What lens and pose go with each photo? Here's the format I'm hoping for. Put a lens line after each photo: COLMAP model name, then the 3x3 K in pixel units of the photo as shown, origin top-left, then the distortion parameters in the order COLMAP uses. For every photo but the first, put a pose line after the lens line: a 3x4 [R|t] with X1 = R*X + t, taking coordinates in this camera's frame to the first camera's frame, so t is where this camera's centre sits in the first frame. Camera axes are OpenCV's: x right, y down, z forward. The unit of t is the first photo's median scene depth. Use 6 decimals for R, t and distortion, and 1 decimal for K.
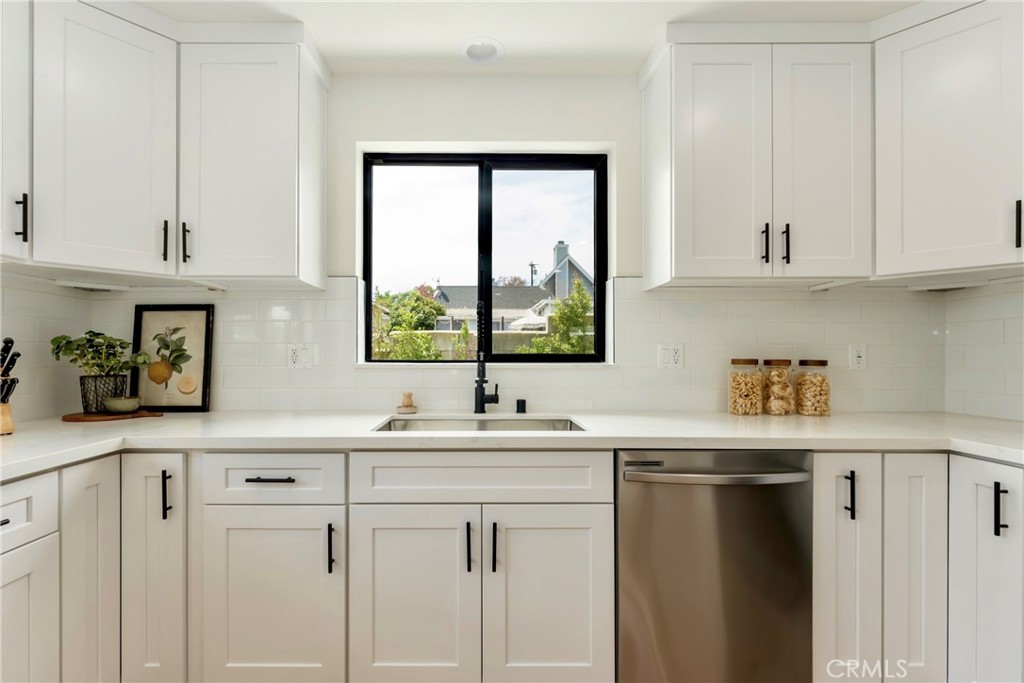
lens RADIAL K [[448.5, 0, 479.2], [0, 448.5, 353.7], [0, 0, 1]] dist [-0.002766, -0.000077]
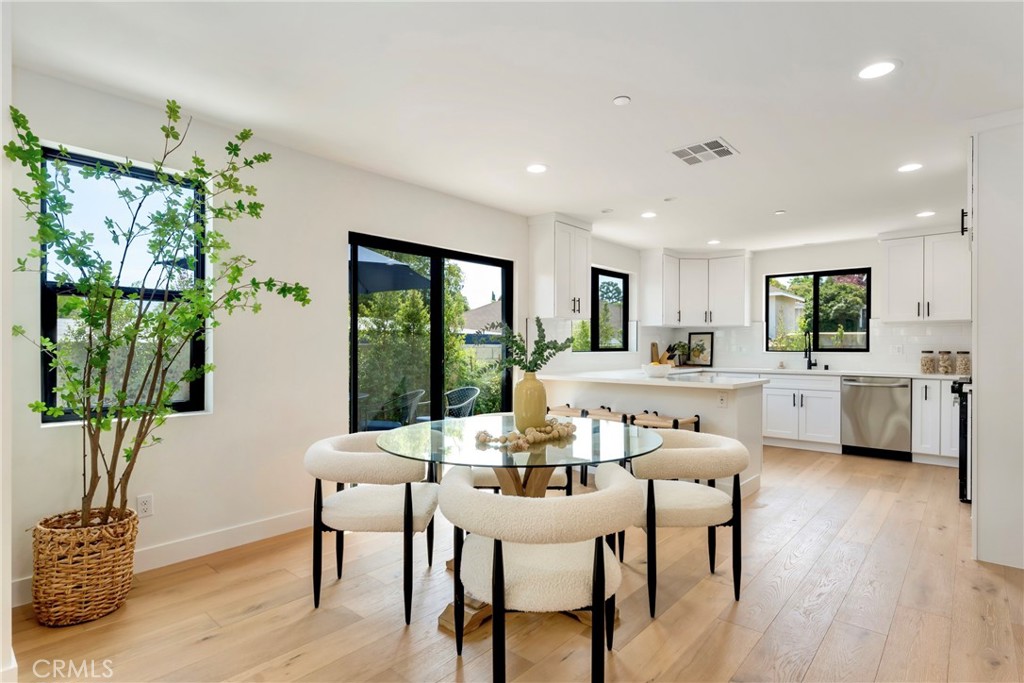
lens RADIAL K [[522.7, 0, 521.6], [0, 522.7, 347.6], [0, 0, 1]] dist [0.005532, -0.000586]
pose [[0.764324, 0.001485, -0.644831, 0.762402], [-0.002105, 0.999998, -0.000193, -0.000433], [0.644829, 0.001504, 0.764325, -2.756048]]
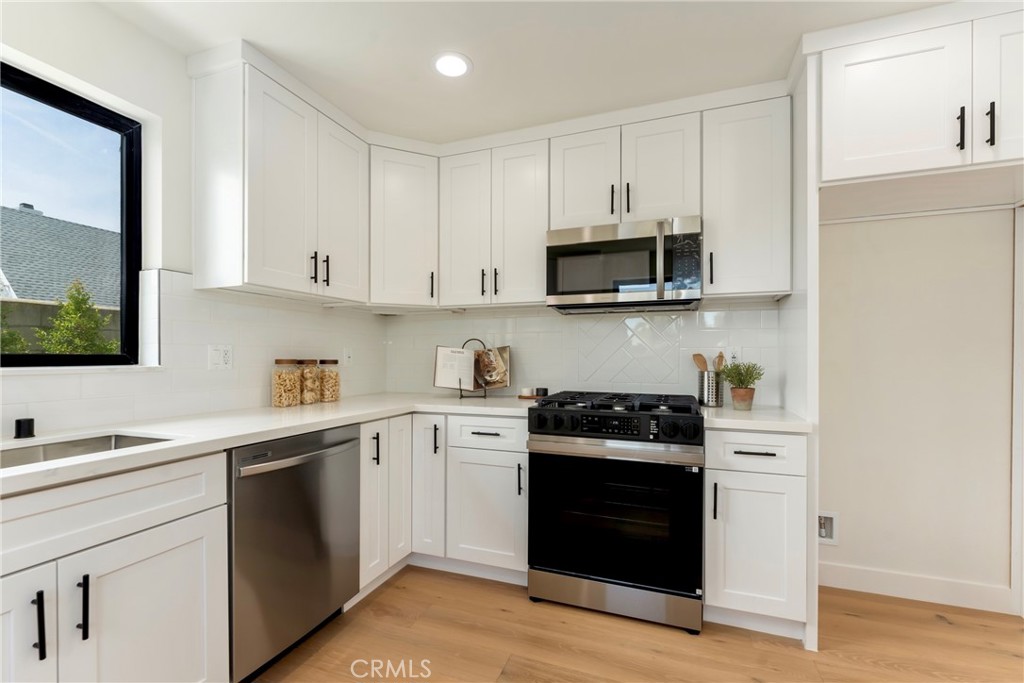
lens RADIAL K [[448.5, 0, 505.1], [0, 448.5, 356.1], [0, 0, 1]] dist [-0.002766, -0.000077]
pose [[0.363305, -0.000625, 0.931670, -0.300010], [-0.001668, 0.999998, 0.001322, 0.000889], [-0.931669, -0.002034, 0.363303, 0.038705]]
